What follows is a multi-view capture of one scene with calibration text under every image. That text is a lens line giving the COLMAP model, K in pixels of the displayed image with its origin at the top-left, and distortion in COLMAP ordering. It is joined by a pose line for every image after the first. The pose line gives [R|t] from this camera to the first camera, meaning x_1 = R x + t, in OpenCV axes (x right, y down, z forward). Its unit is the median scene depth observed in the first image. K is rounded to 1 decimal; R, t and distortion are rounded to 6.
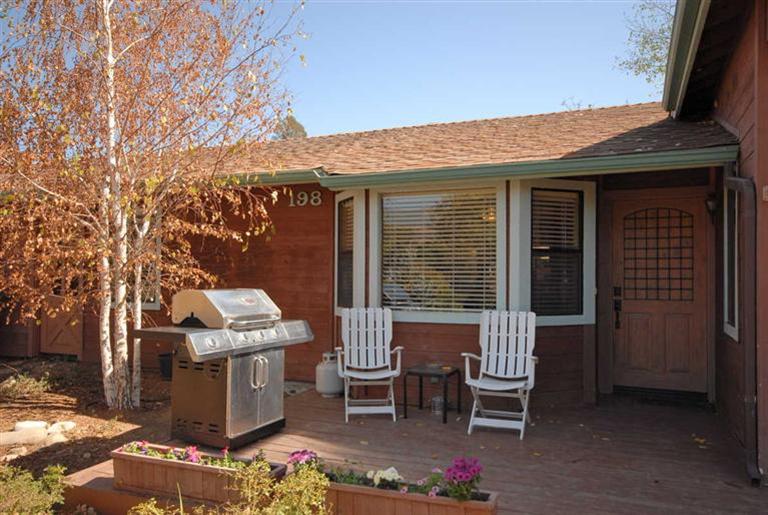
lens RADIAL K [[456.7, 0, 384.0], [0, 456.7, 257.5], [0, 0, 1]] dist [0.006126, 0.002228]
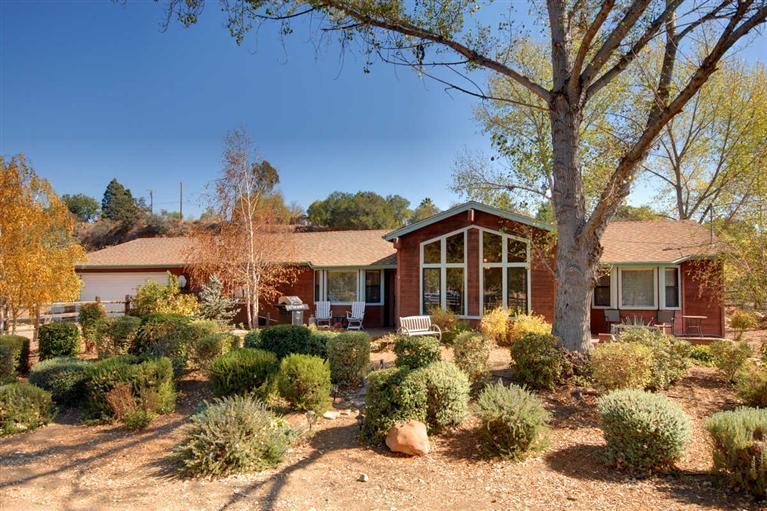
lens RADIAL K [[456.1, 0, 383.5], [0, 456.1, 255.5], [0, 0, 1]] dist [0.006126, 0.002228]
pose [[0.996570, 0.001578, 0.082742, 0.153818], [0.000858, 0.999568, -0.029393, -0.165000], [-0.082752, 0.029363, 0.996137, -2.953547]]
